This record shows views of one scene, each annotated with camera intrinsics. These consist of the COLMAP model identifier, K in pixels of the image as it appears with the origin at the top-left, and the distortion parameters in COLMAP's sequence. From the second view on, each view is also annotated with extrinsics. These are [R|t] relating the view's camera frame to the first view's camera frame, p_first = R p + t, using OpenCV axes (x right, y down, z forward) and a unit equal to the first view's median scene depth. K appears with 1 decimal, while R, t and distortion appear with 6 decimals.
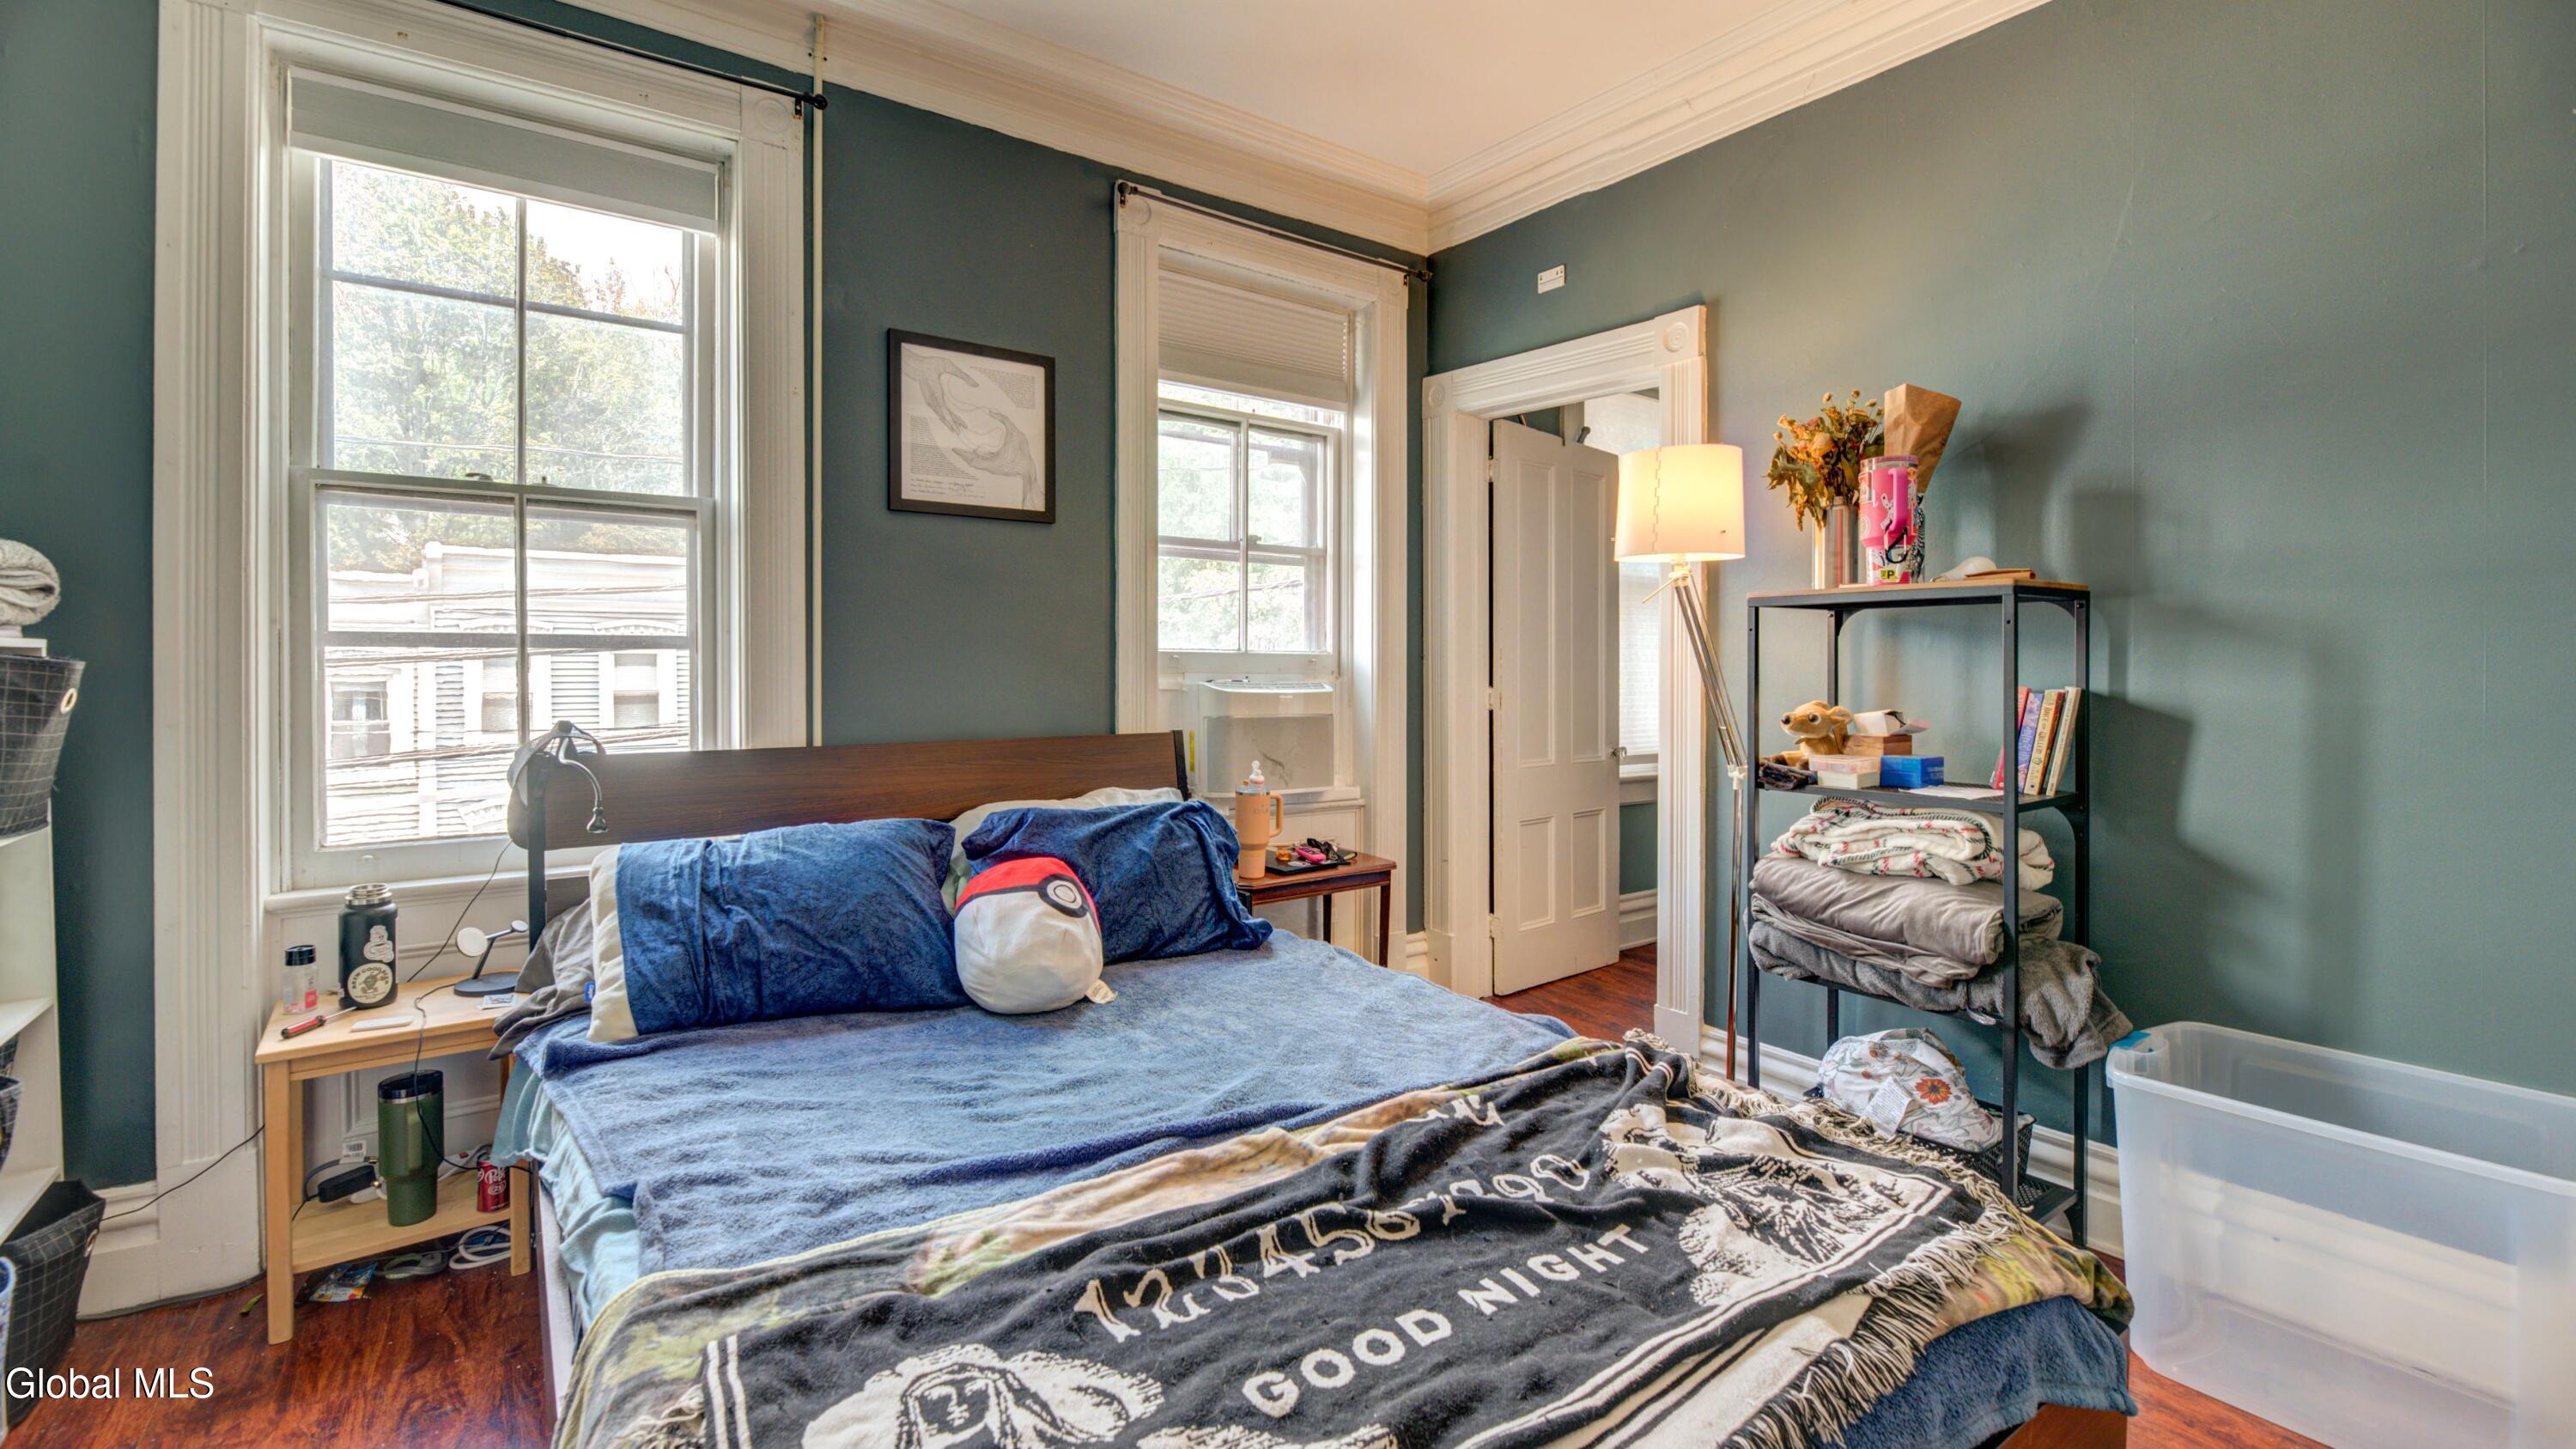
lens RADIAL K [[1088.3, 0, 1285.0], [0, 1088.3, 679.4], [0, 0, 1]] dist [0.000339, 0.000027]
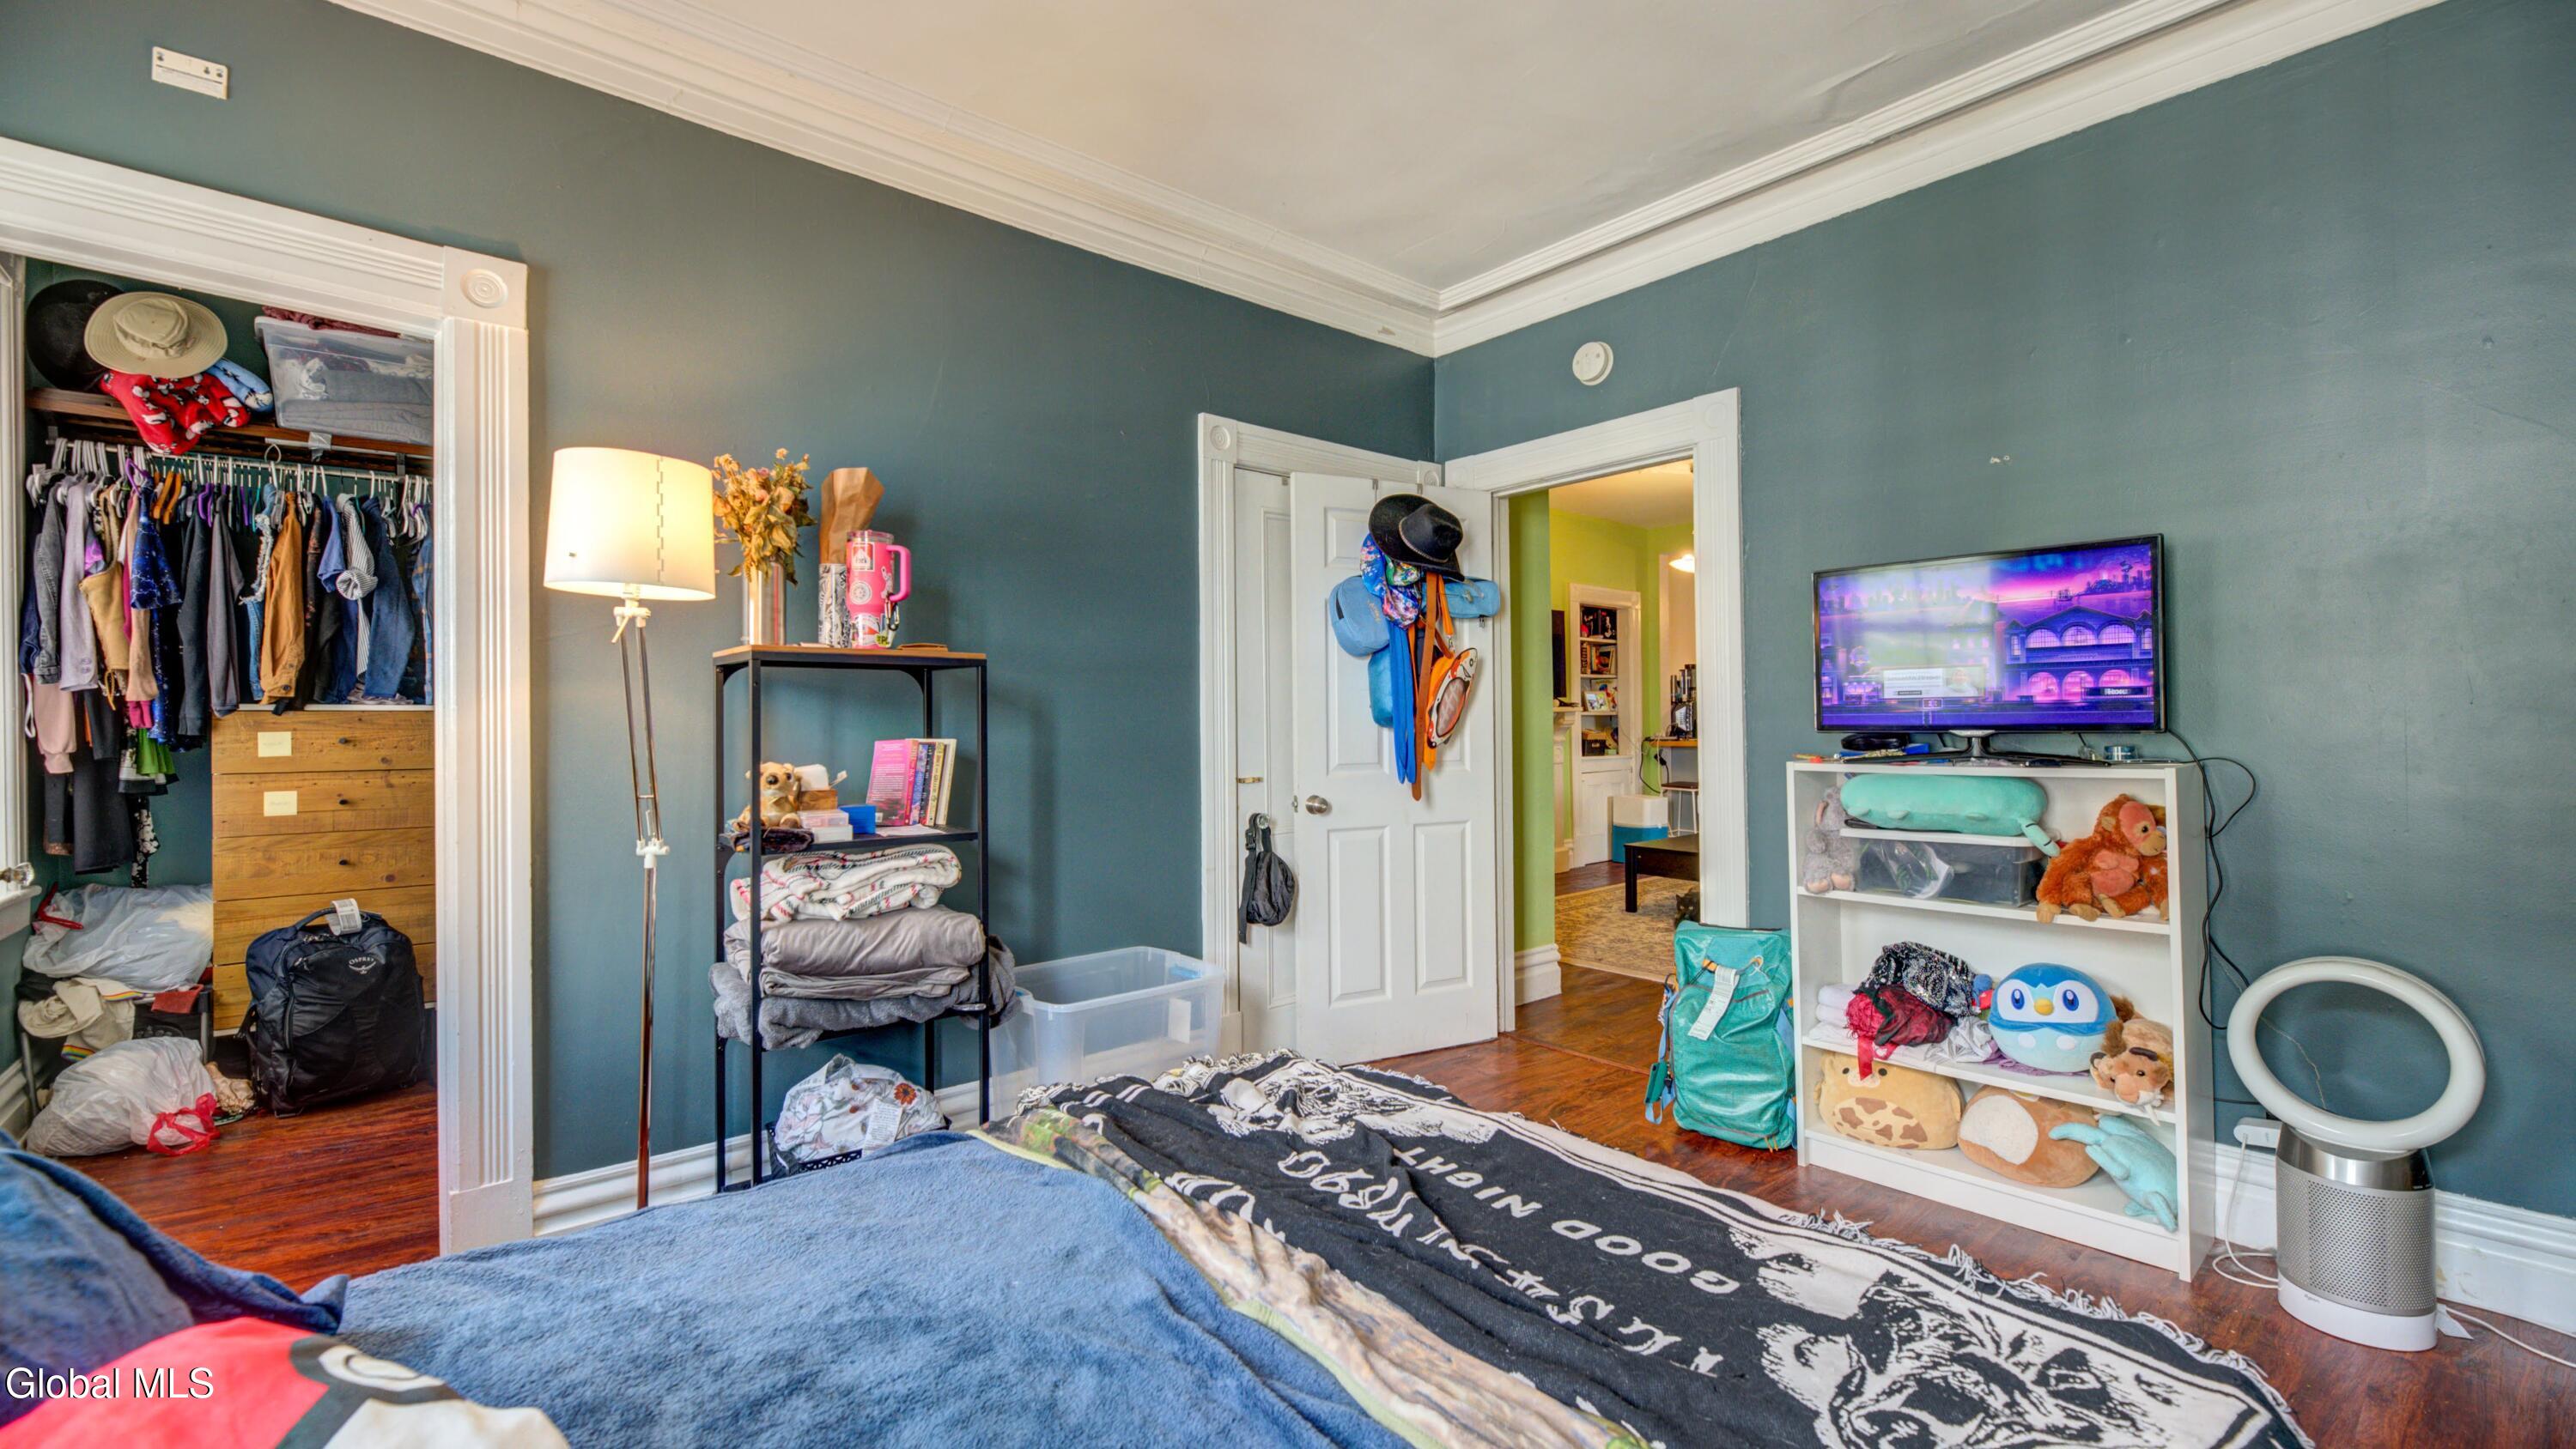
lens RADIAL K [[1020.3, 0, 1288.0], [0, 1020.3, 724.5], [0, 0, 1]] dist [-0.008323, -0.000119]
pose [[-0.055212, -0.005715, 0.998458, -0.785545], [0.017439, 0.999826, 0.006687, -0.016771], [-0.998322, 0.017781, -0.055102, 1.034070]]
